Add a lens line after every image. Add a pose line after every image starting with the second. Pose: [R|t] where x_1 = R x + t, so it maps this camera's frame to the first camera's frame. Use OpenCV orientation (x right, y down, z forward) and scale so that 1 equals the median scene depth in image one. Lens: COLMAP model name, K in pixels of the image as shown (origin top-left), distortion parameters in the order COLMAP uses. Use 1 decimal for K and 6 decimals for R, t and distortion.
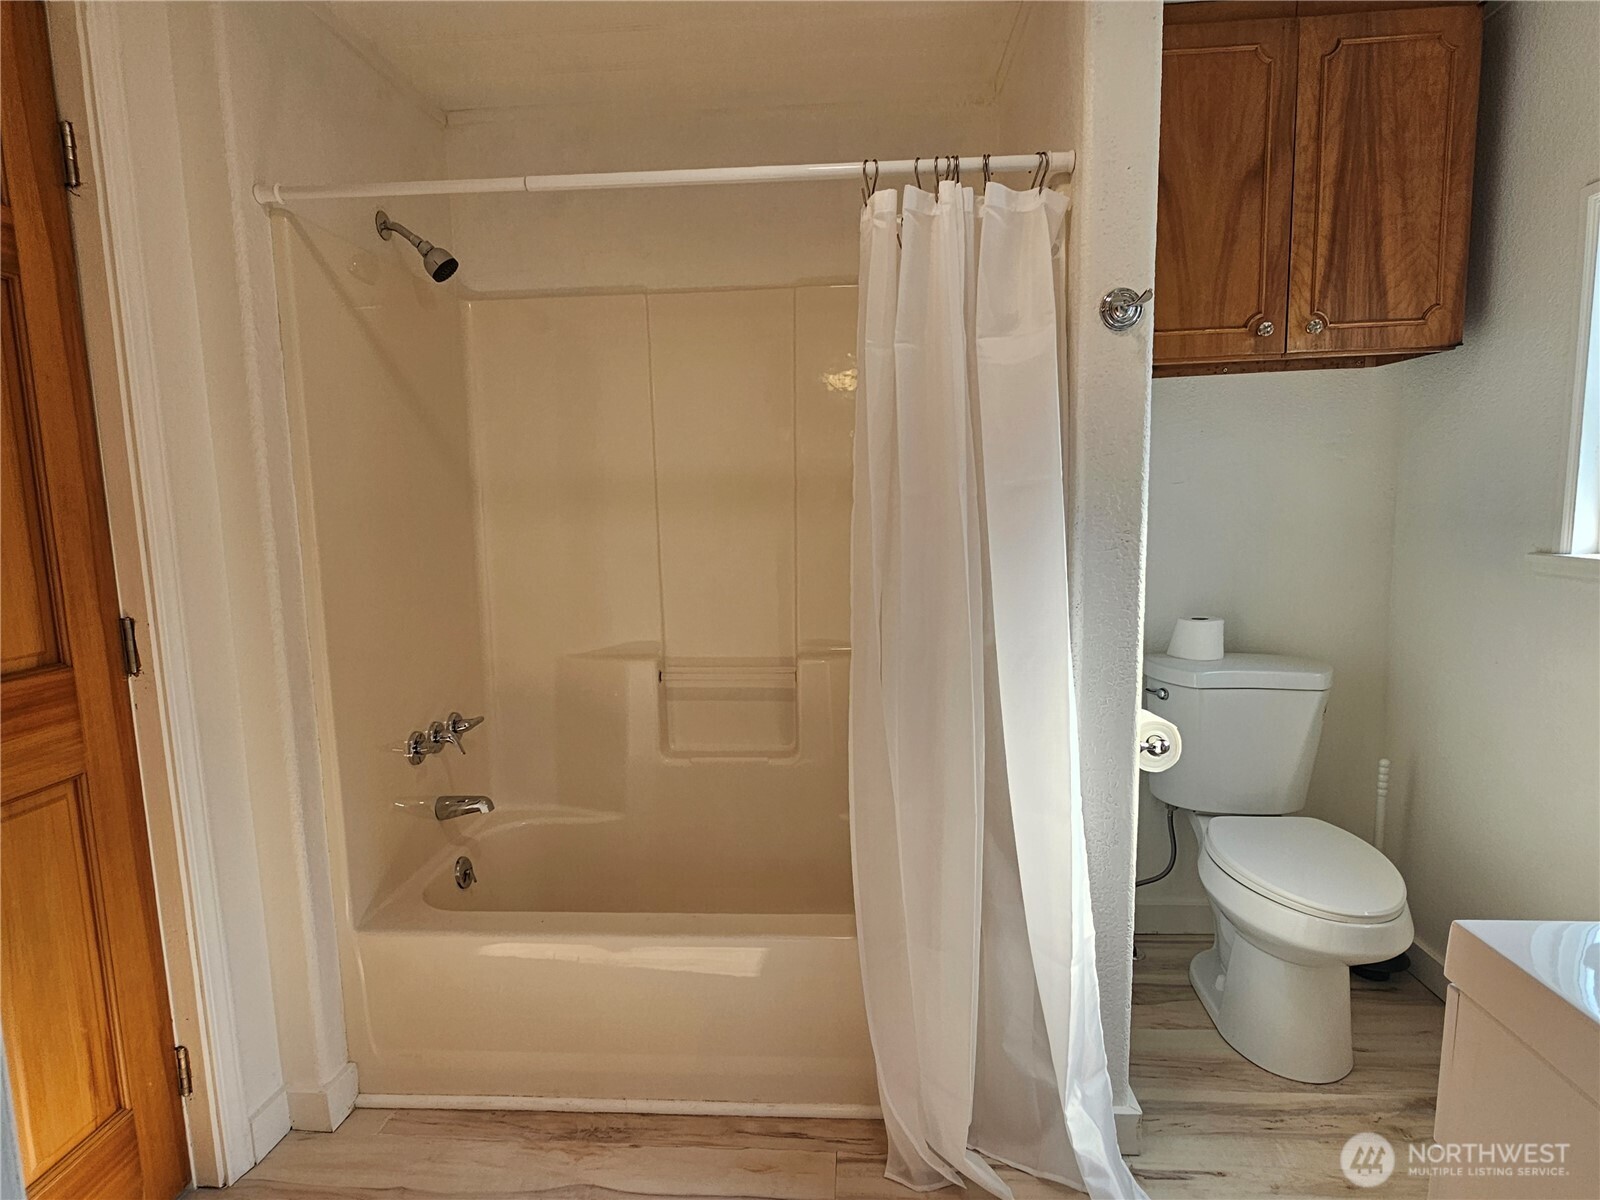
lens RADIAL K [[888.5, 0, 790.1], [0, 888.5, 607.3], [0, 0, 1]] dist [-0.000275, -0.001477]
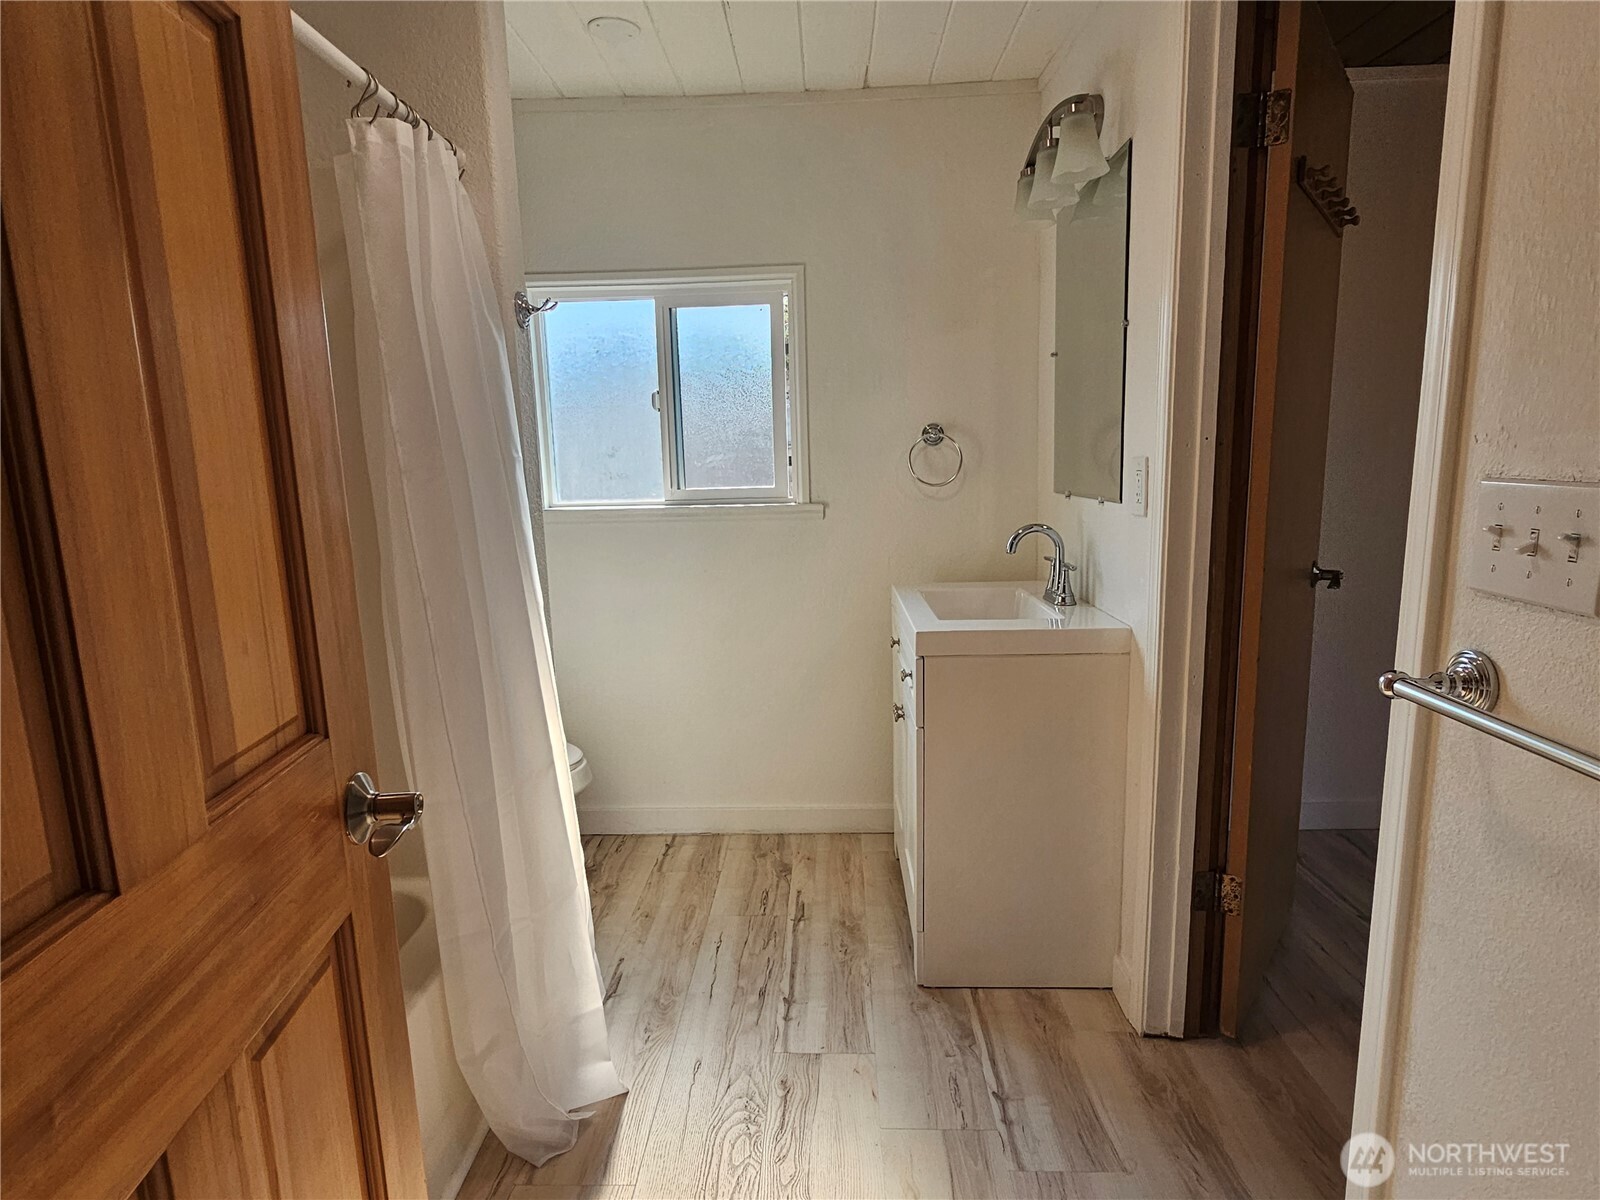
lens RADIAL K [[888.5, 0, 798.8], [0, 888.5, 606.8], [0, 0, 1]] dist [-0.000275, -0.001477]
pose [[-0.033155, -0.145505, 0.988802, -0.813147], [0.151911, 0.977117, 0.148879, -0.063240], [-0.987838, 0.155146, -0.010293, 0.656017]]
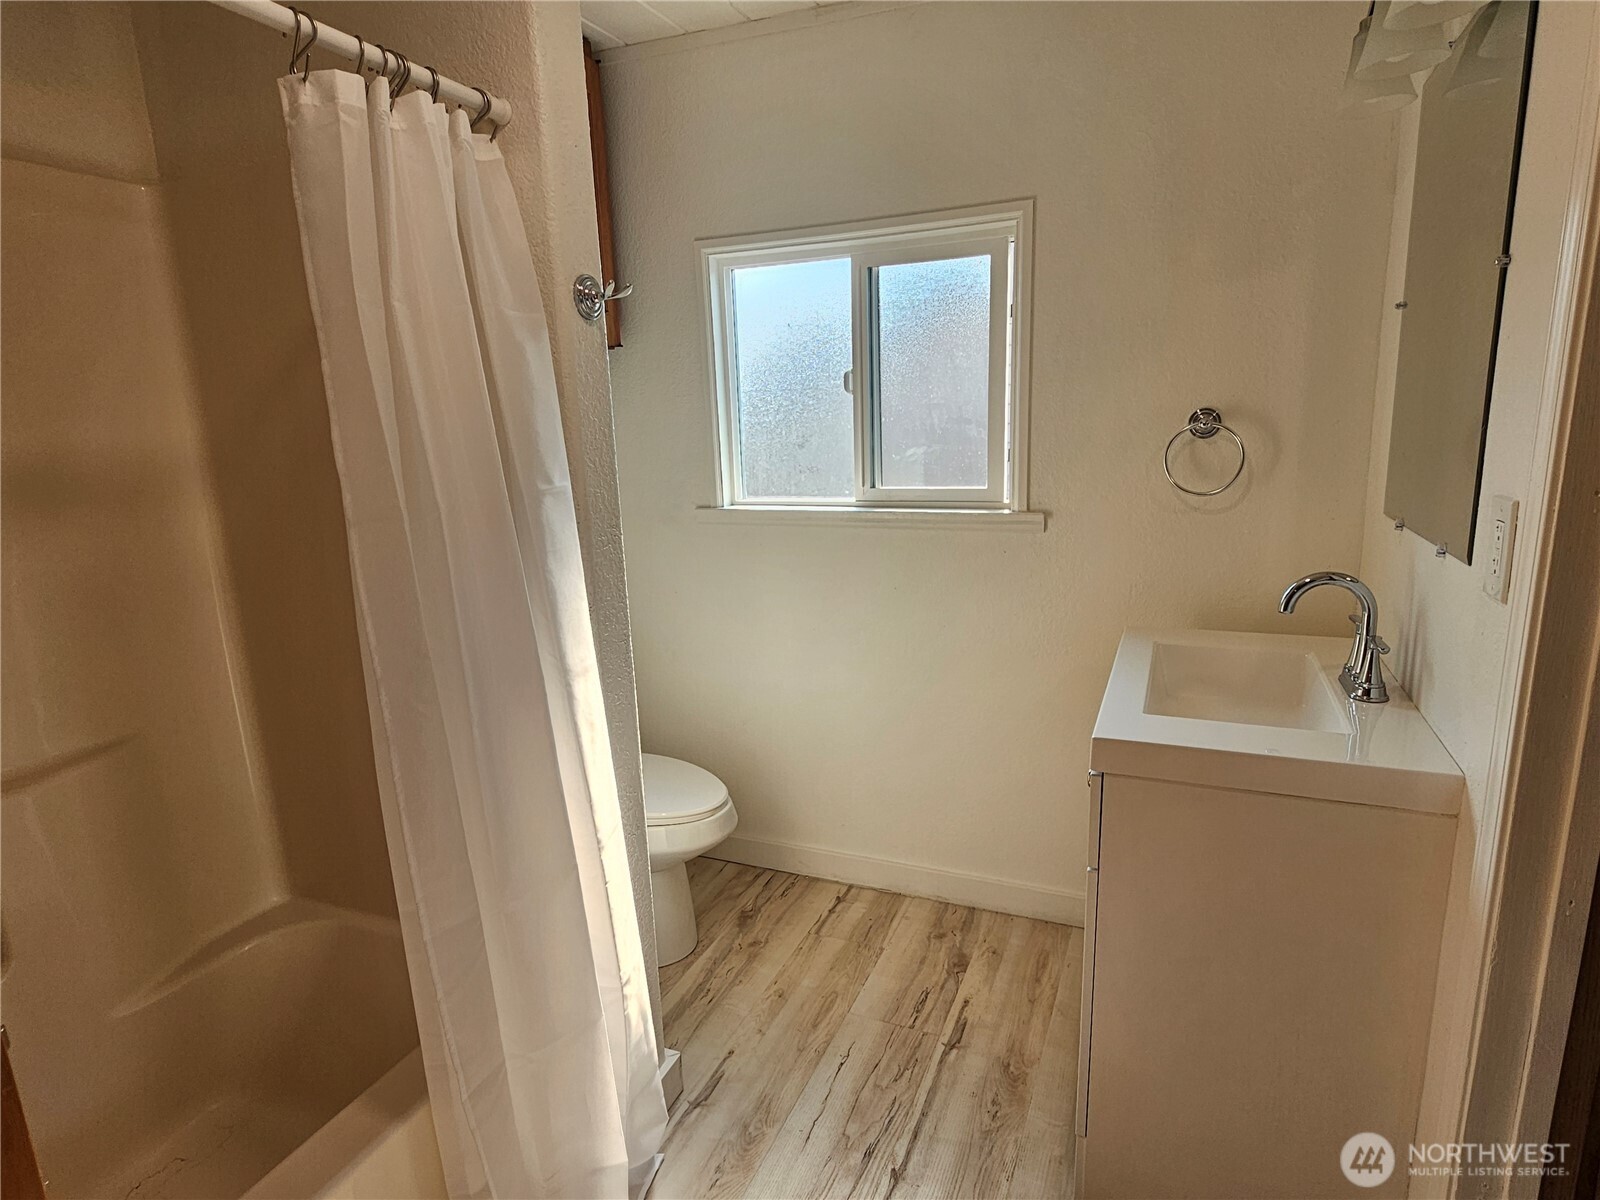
lens RADIAL K [[888.5, 0, 802.5], [0, 888.5, 609.3], [0, 0, 1]] dist [-0.000275, -0.001477]
pose [[0.332244, -0.195475, 0.922715, -0.465813], [0.146291, 0.977130, 0.154327, -0.112211], [-0.931780, 0.083710, 0.353241, 0.439949]]
